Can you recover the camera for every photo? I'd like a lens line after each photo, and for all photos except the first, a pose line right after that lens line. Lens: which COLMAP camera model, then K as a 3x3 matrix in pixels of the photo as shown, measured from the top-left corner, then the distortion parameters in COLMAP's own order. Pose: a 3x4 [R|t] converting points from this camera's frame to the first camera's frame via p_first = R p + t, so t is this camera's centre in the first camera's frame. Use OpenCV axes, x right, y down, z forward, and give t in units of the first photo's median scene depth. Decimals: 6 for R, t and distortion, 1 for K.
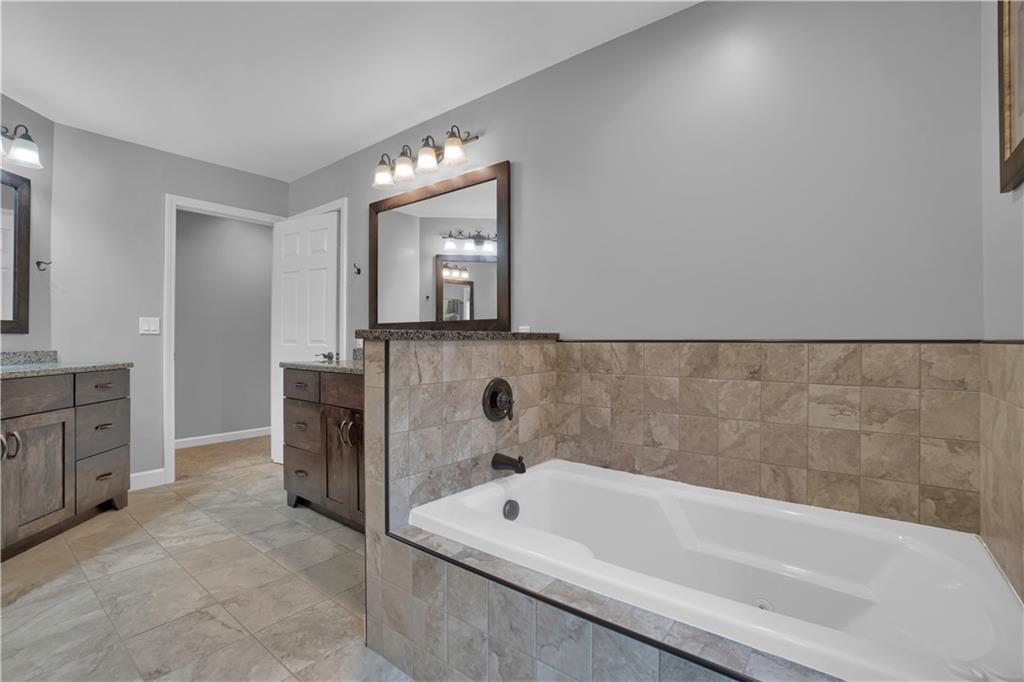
lens RADIAL K [[455.2, 0, 512.8], [0, 455.2, 340.1], [0, 0, 1]] dist [0.000504, 0.000048]
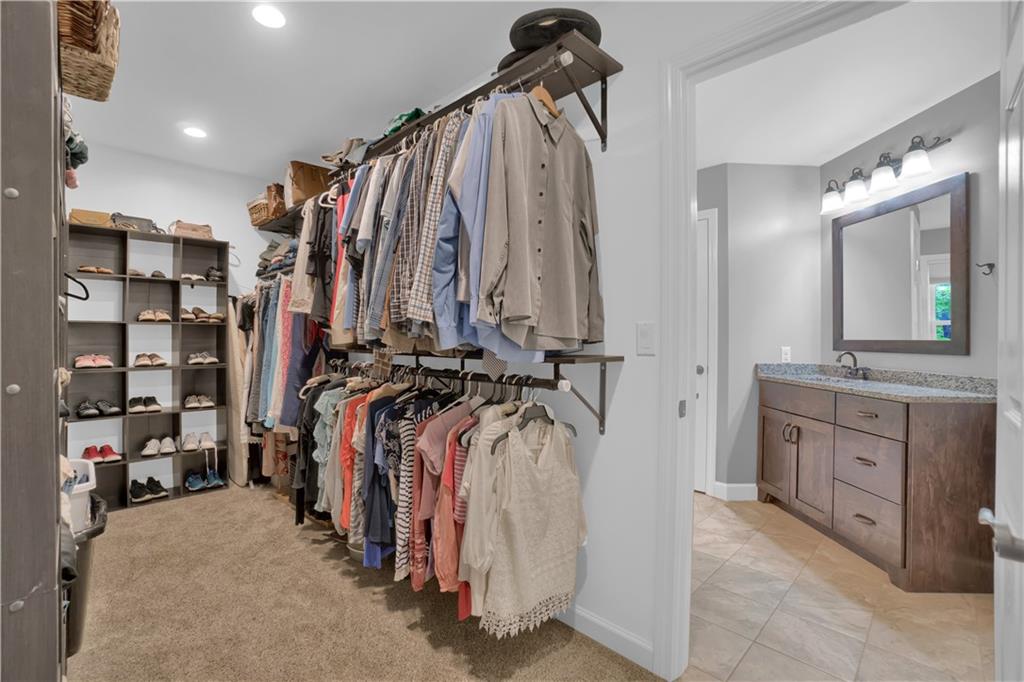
lens RADIAL K [[455.2, 0, 510.7], [0, 455.2, 339.4], [0, 0, 1]] dist [0.000504, 0.000048]
pose [[-0.991974, -0.008990, 0.126119, -0.344729], [-0.009304, 0.999955, -0.001898, -0.036442], [-0.126096, -0.003057, -0.992013, 2.018171]]
